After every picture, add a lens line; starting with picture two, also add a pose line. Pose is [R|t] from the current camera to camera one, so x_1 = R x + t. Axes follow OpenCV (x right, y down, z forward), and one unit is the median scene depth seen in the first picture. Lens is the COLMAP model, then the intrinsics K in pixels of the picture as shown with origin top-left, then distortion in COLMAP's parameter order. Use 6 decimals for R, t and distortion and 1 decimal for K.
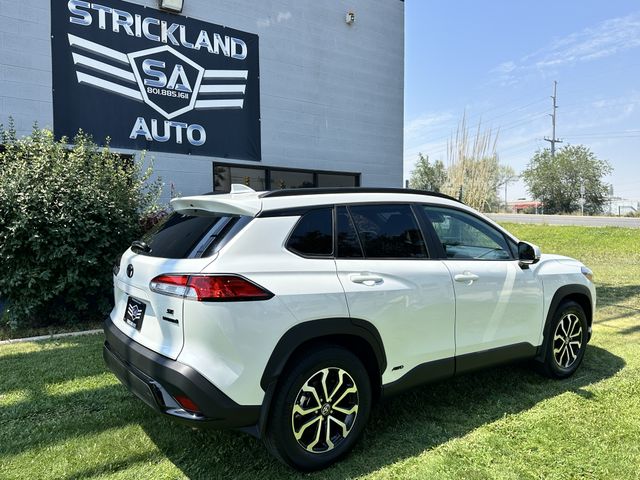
lens RADIAL K [[491.4, 0, 320.0], [0, 491.4, 240.0], [0, 0, 1]] dist [0.058251, -0.134872]
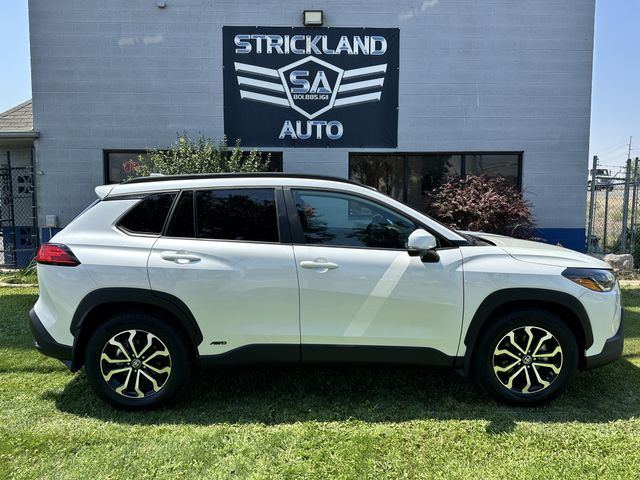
lens RADIAL K [[446.4, 0, 320.0], [0, 446.4, 240.0], [0, 0, 1]] dist [-0.005676, -0.005322]
pose [[0.815949, 0.042253, -0.576578, 0.344904], [-0.020208, 0.998801, 0.044596, -0.003795], [0.577771, -0.024736, 0.815824, 0.136886]]
